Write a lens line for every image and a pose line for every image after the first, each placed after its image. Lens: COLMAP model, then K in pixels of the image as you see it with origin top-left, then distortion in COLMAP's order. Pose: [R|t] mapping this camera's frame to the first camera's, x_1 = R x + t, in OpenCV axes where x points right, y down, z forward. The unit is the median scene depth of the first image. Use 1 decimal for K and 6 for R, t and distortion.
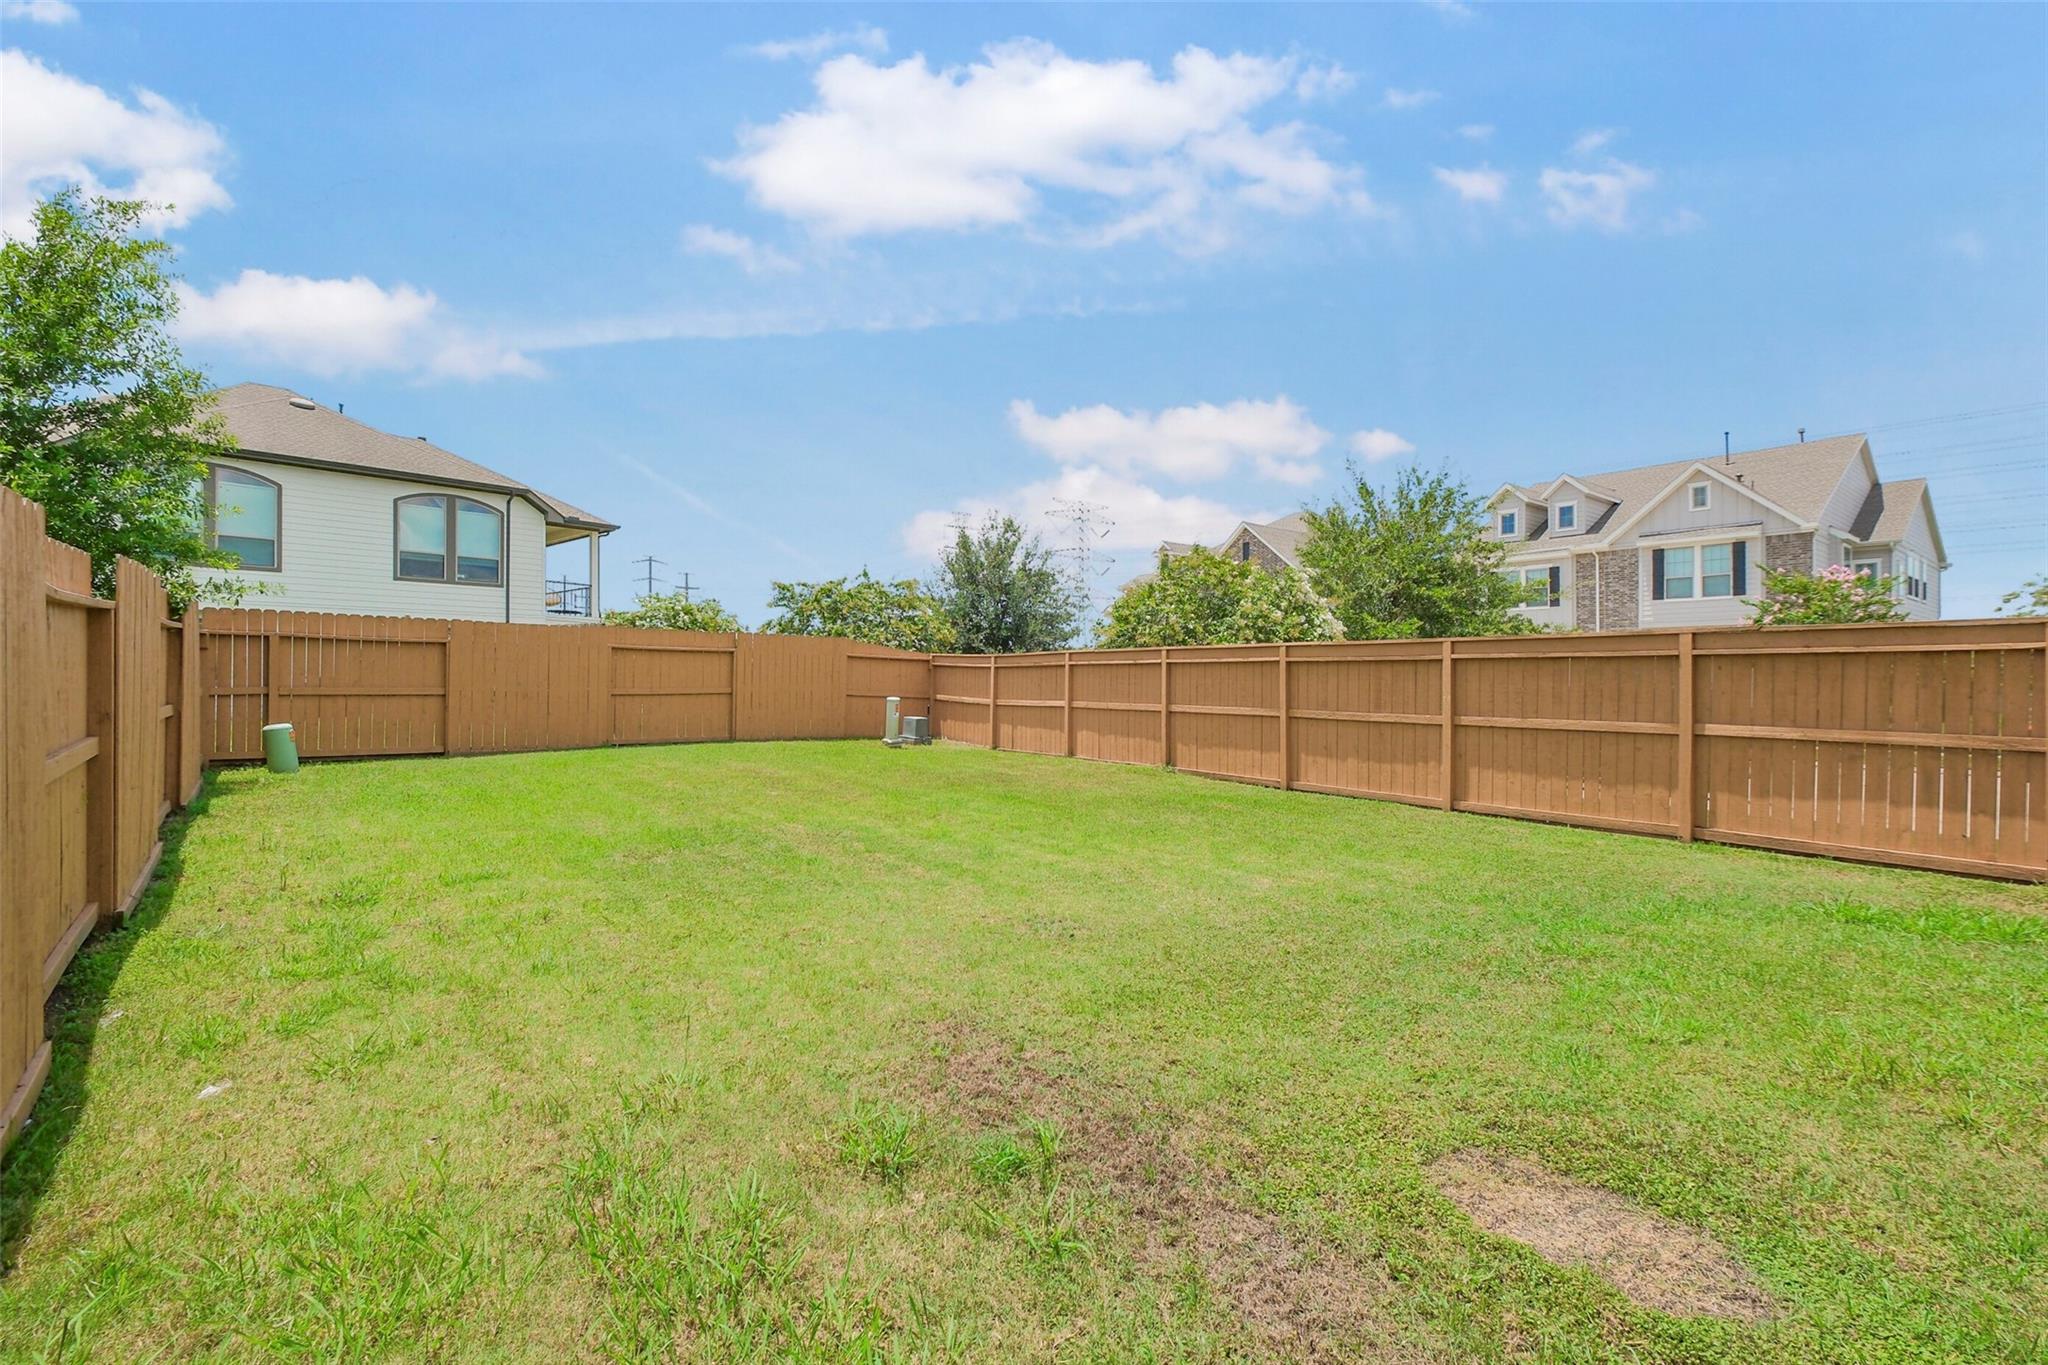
lens RADIAL K [[925.0, 0, 1017.8], [0, 925.0, 677.3], [0, 0, 1]] dist [0.002959, 0.001190]
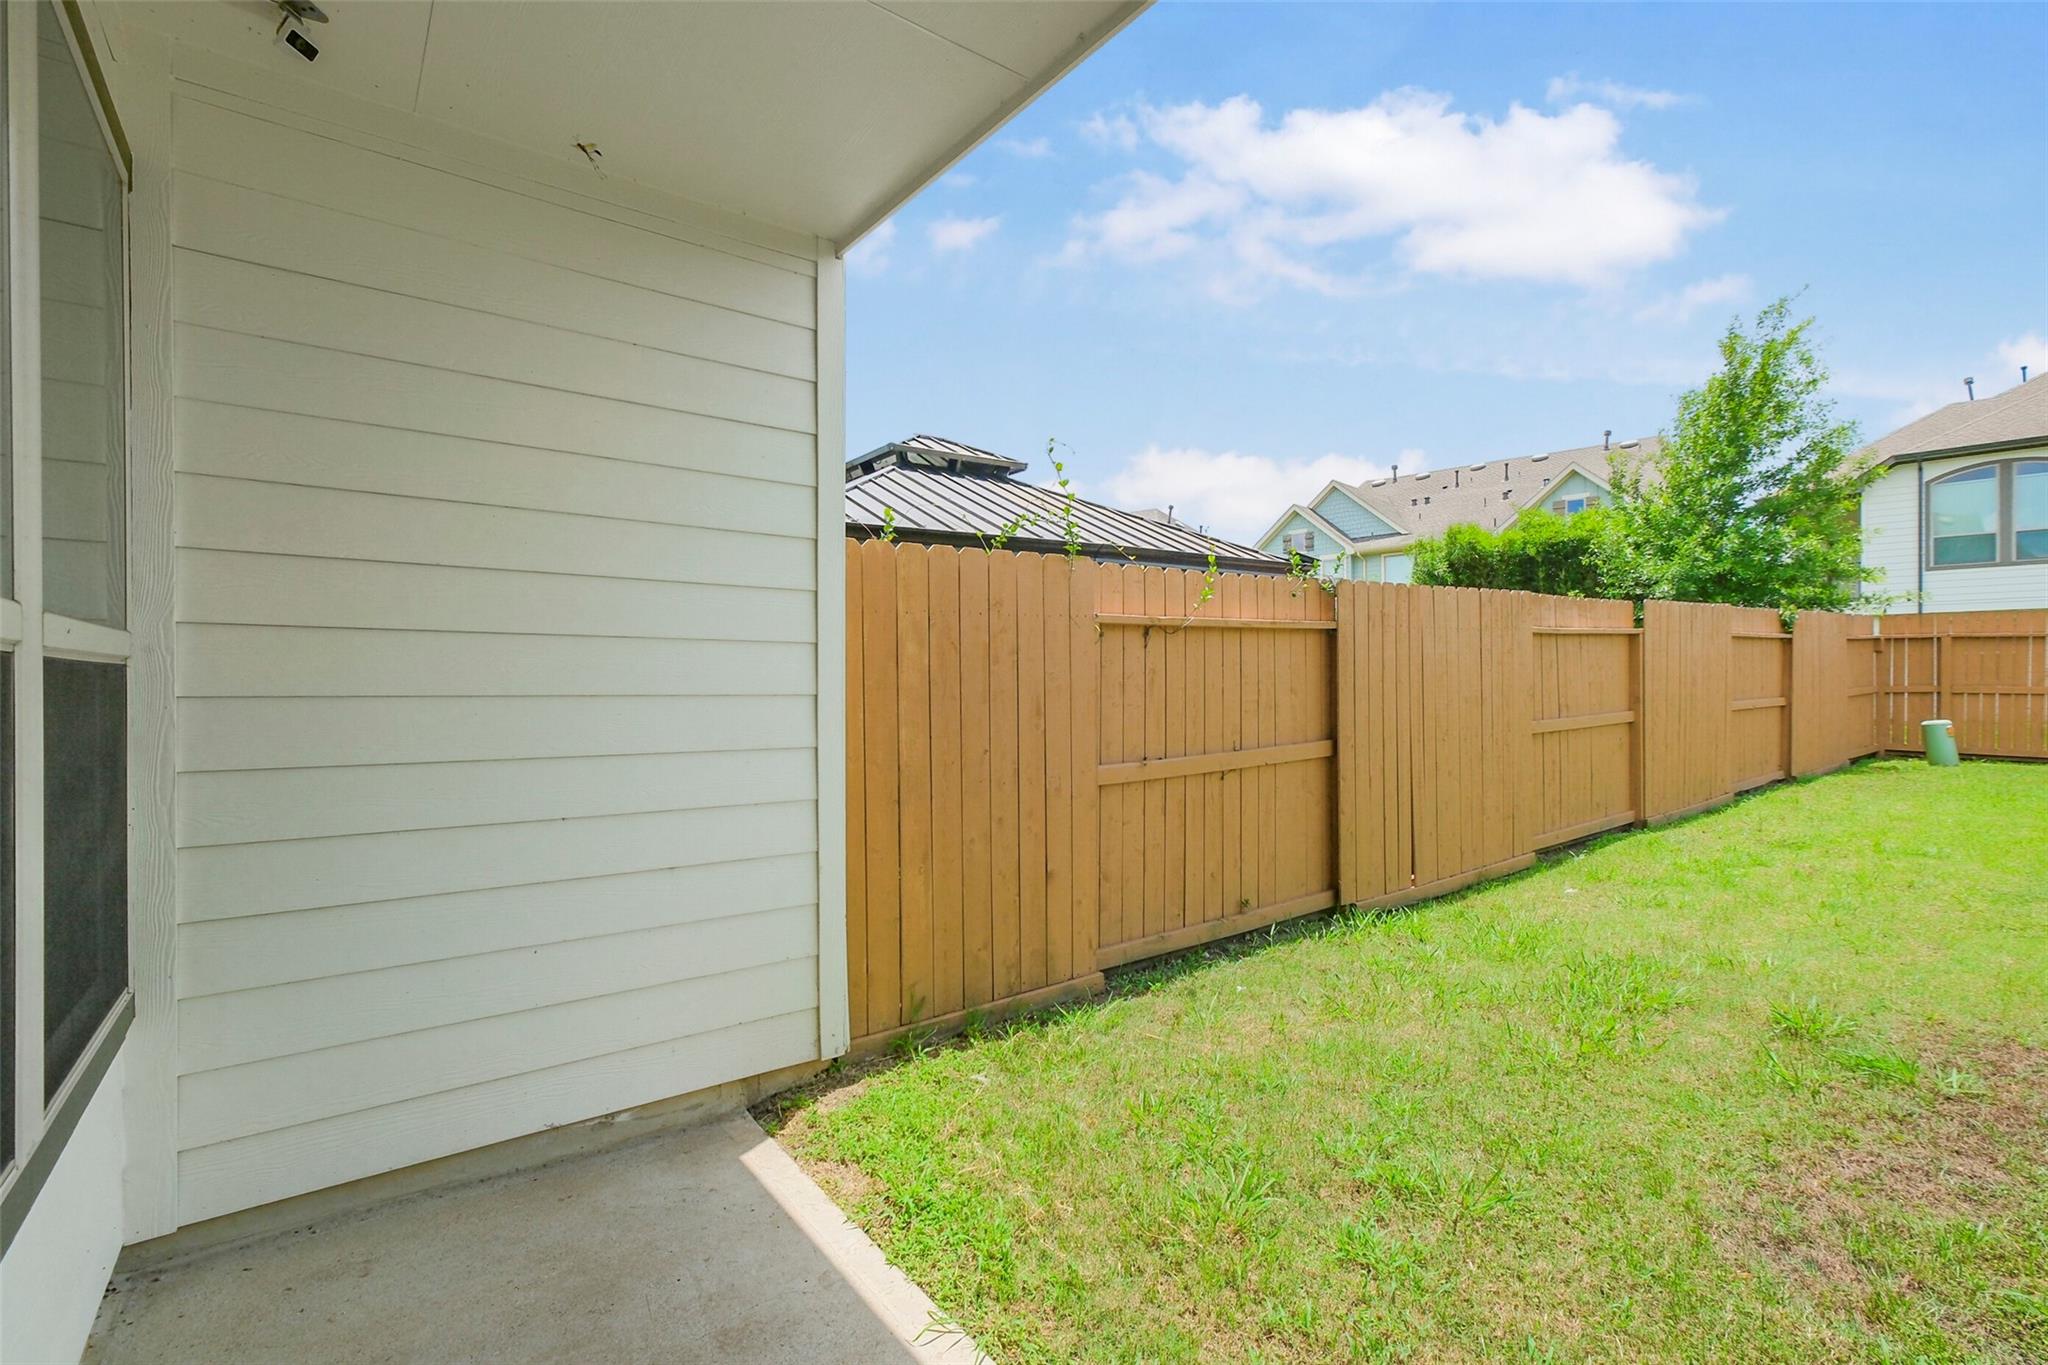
lens RADIAL K [[925.0, 0, 1026.7], [0, 925.0, 687.2], [0, 0, 1]] dist [0.002959, 0.001190]
pose [[-0.026017, 0.010428, -0.999607, 0.357809], [-0.000125, 0.999946, 0.010435, 0.001467], [0.999661, 0.000397, -0.026015, -0.027693]]
